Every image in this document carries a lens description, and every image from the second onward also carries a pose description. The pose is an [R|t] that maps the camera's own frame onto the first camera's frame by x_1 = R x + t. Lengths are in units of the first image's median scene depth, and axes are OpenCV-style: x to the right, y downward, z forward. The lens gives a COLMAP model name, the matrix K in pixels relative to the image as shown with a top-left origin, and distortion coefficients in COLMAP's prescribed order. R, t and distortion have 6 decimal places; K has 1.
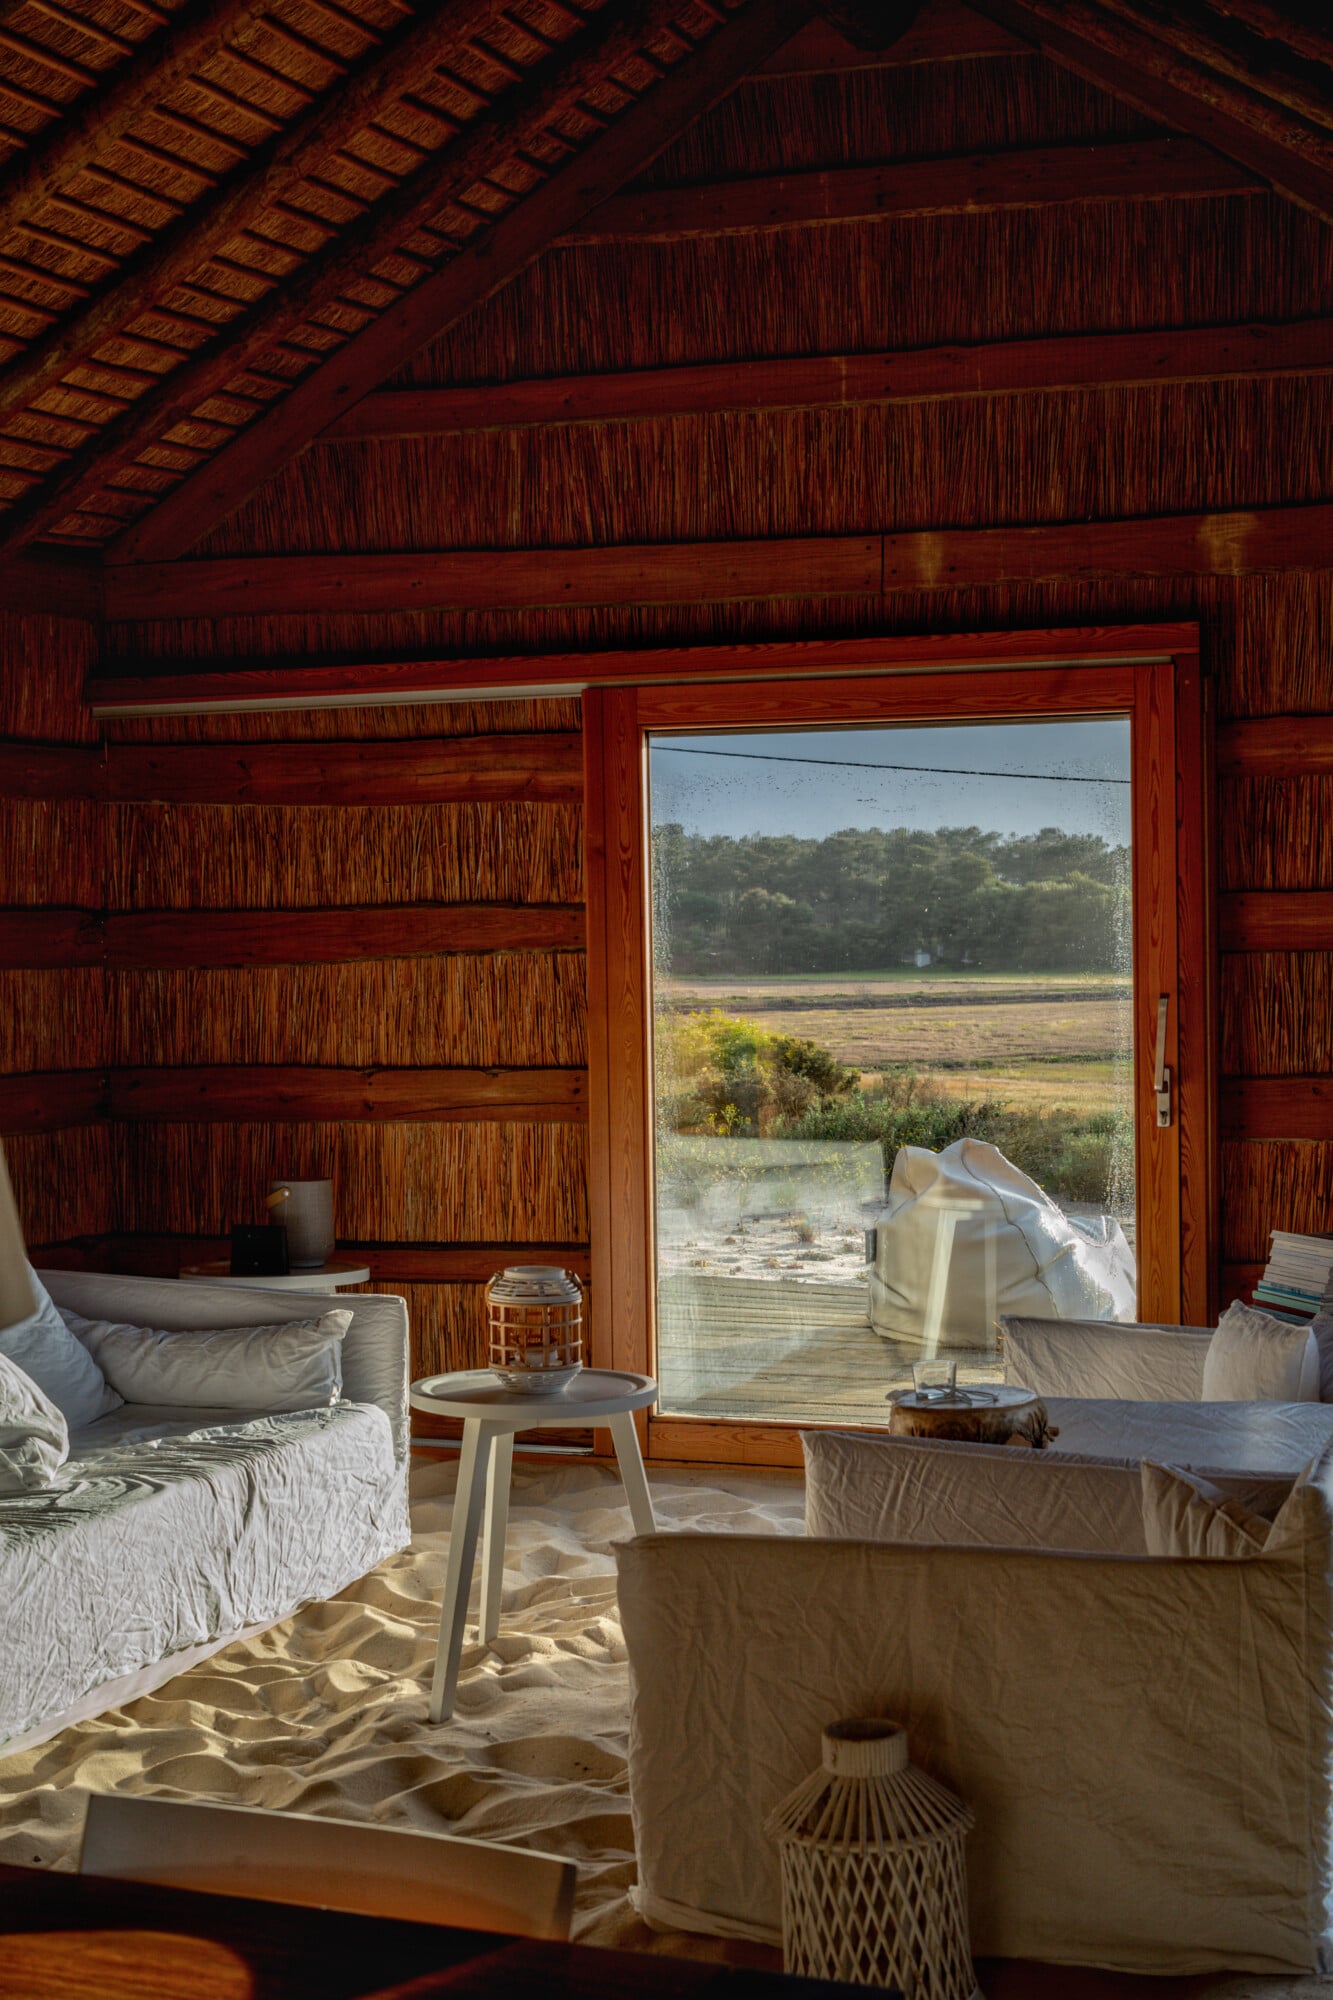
lens RADIAL K [[2891.6, 0, 665.5], [0, 2891.6, 994.9], [0, 0, 1]] dist [0.008399, -0.051811]
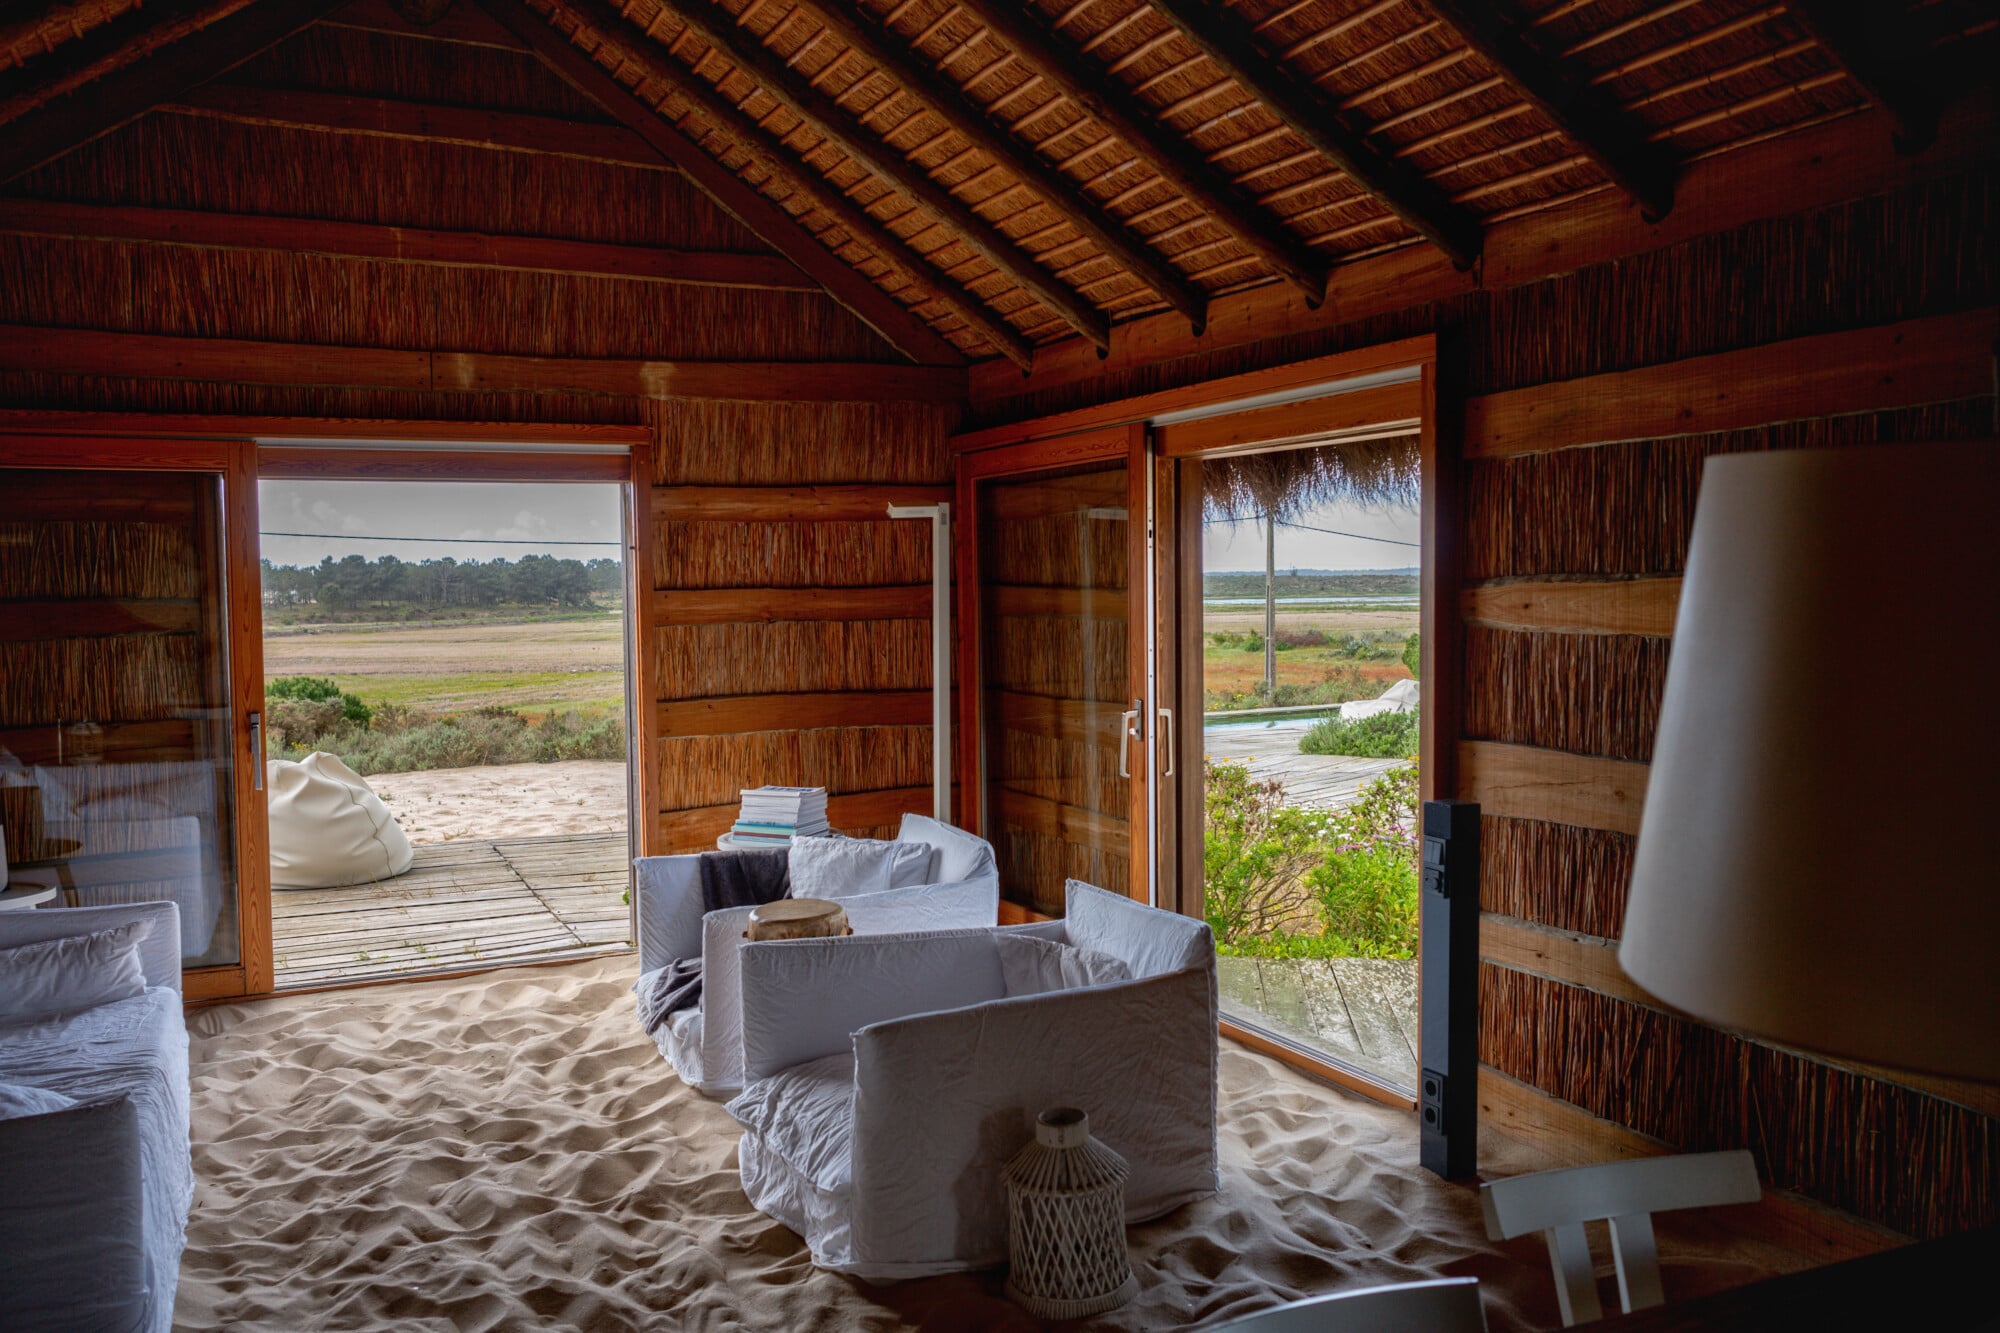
lens RADIAL K [[1575.3, 0, 997.2], [0, 1575.3, 662.2], [0, 0, 1]] dist [-0.006472, 0.003425]
pose [[0.703516, -0.033588, 0.709885, -0.302324], [0.024496, 0.999435, 0.023012, -0.009553], [-0.710257, 0.001200, 0.703942, 0.215640]]
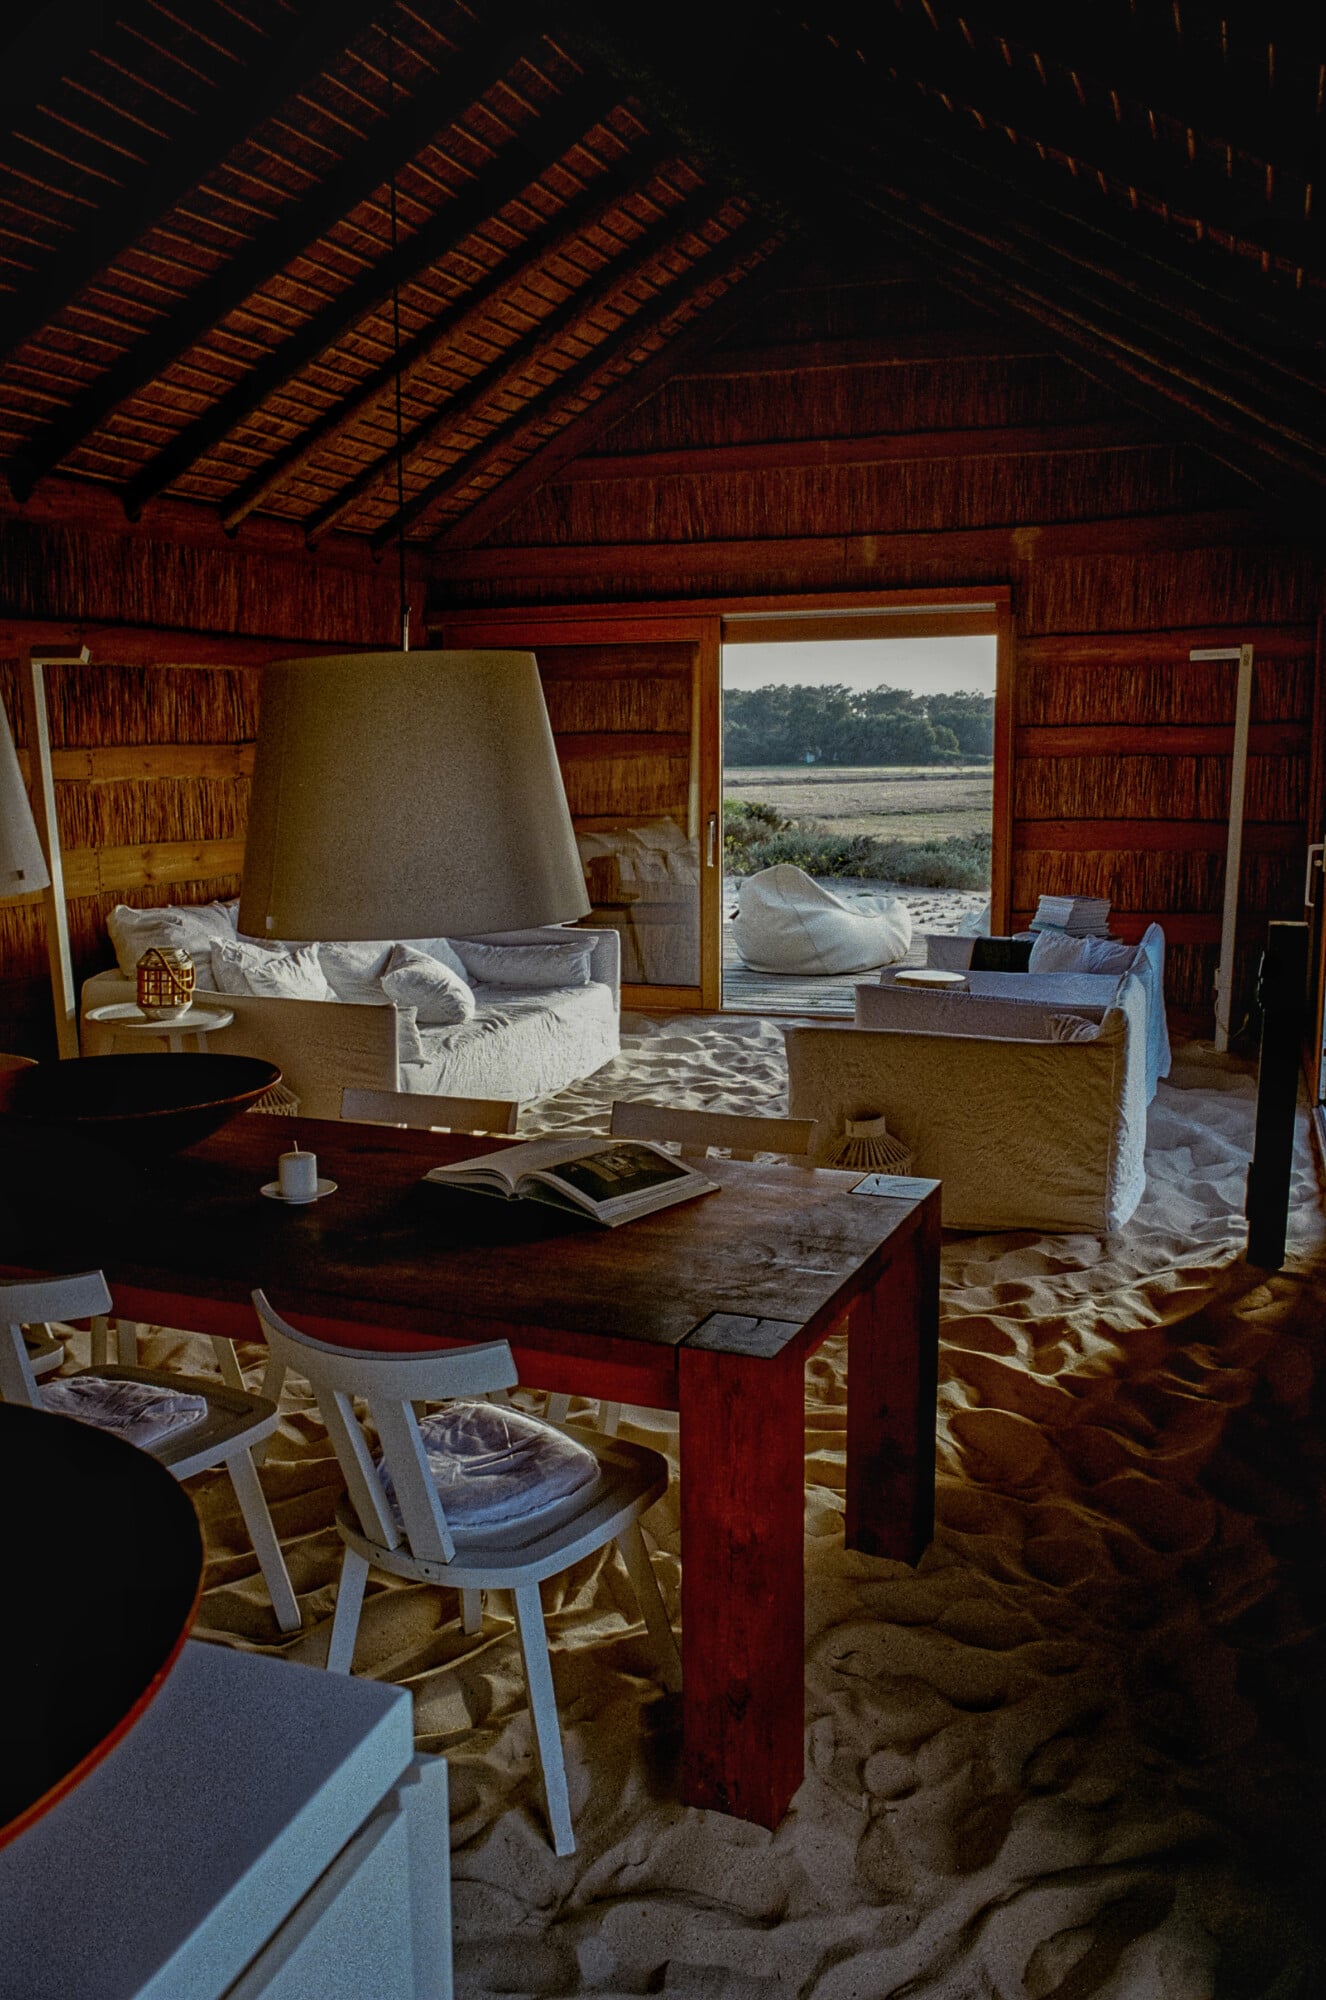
lens RADIAL K [[1599.0, 0, 621.2], [0, 1599.0, 1007.5], [0, 0, 1]] dist [0.006088, -0.186569]
pose [[0.999617, 0.007711, -0.026570, -0.043148], [-0.003851, 0.989806, 0.142373, -0.000180], [0.027397, -0.142216, 0.989456, -0.097637]]
